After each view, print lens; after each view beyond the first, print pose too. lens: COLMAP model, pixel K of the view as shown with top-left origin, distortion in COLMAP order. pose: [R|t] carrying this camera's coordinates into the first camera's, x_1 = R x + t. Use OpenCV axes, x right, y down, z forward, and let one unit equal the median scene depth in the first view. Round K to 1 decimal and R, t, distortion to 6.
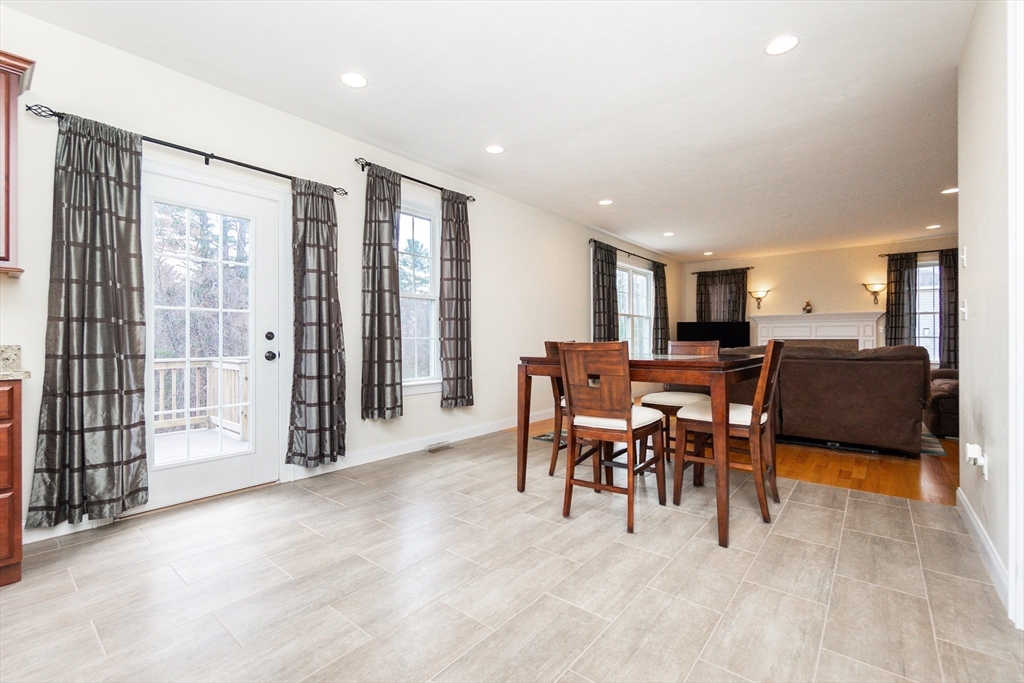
lens RADIAL K [[443.0, 0, 515.2], [0, 443.0, 338.8], [0, 0, 1]] dist [-0.007828, 0.001838]
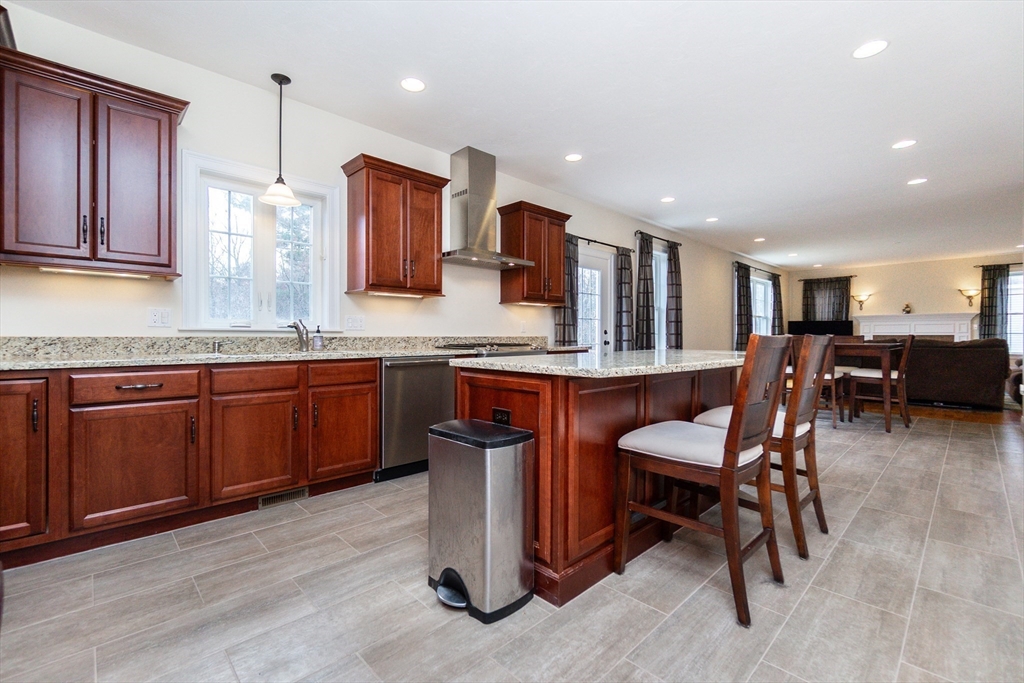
lens RADIAL K [[443.0, 0, 496.9], [0, 443.0, 339.1], [0, 0, 1]] dist [-0.007828, 0.001838]
pose [[0.990929, 0.002790, -0.134358, -0.591570], [-0.001407, 0.999945, 0.010384, 0.003003], [0.134380, -0.010101, 0.990878, -0.715724]]
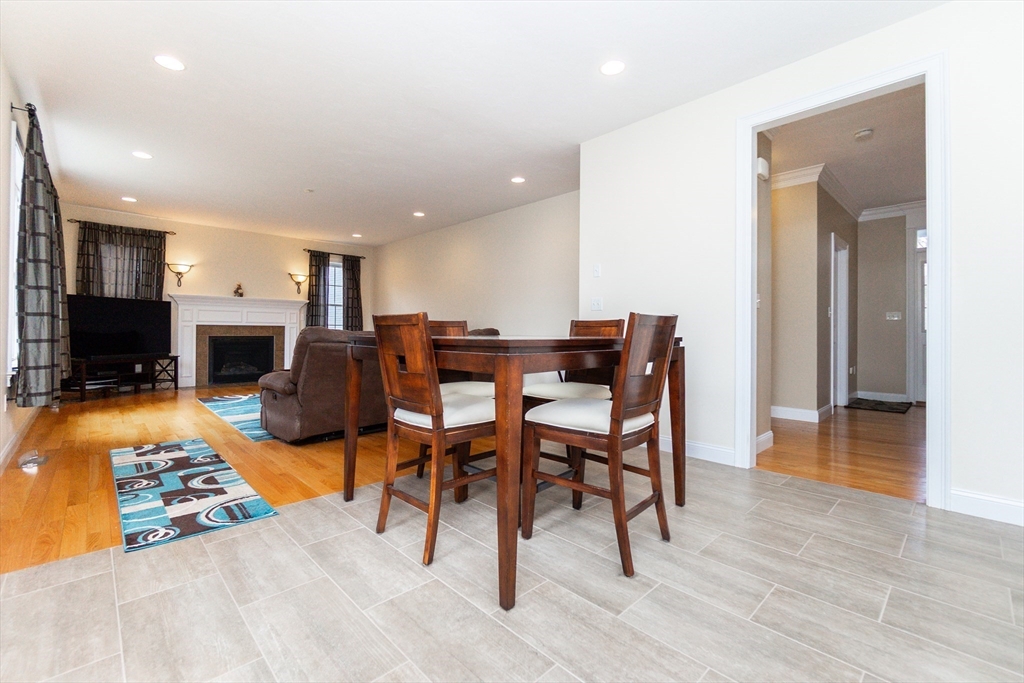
lens RADIAL K [[443.0, 0, 502.3], [0, 443.0, 323.5], [0, 0, 1]] dist [-0.007828, 0.001838]
pose [[0.127281, 0.022546, 0.991610, -0.353560], [-0.010249, 0.999718, -0.021414, 0.023051], [-0.991814, -0.007437, 0.127477, 0.675837]]
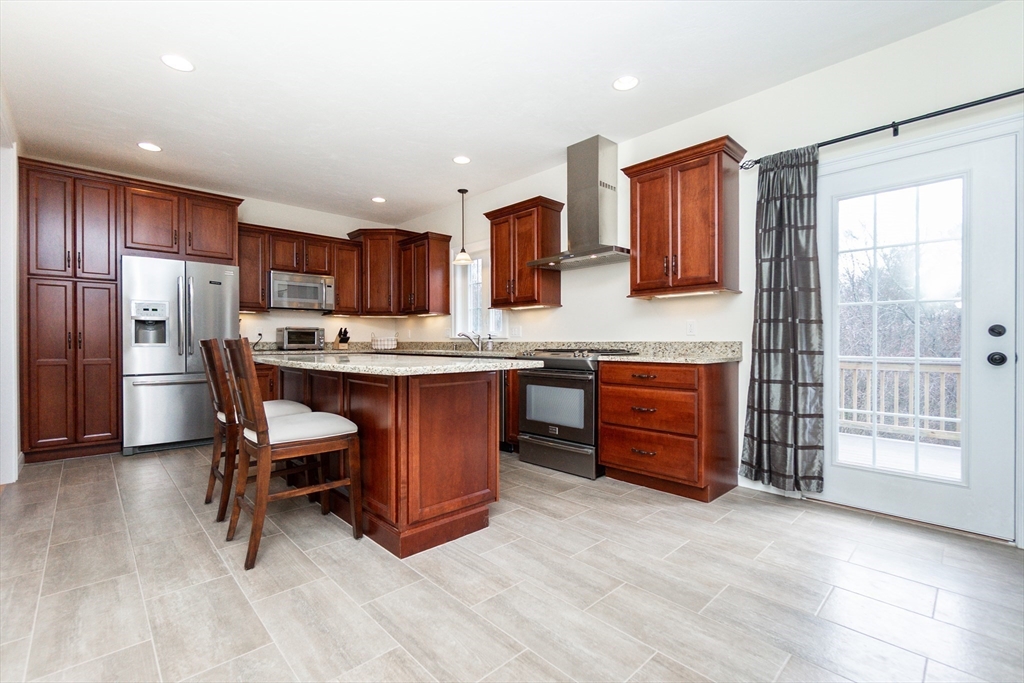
lens RADIAL K [[443.0, 0, 495.3], [0, 443.0, 344.9], [0, 0, 1]] dist [-0.007828, 0.001838]
pose [[-0.134704, 0.007515, -0.990857, 0.193989], [0.002071, 0.999971, 0.007303, 0.007500], [0.990884, -0.001068, -0.134716, 0.234984]]
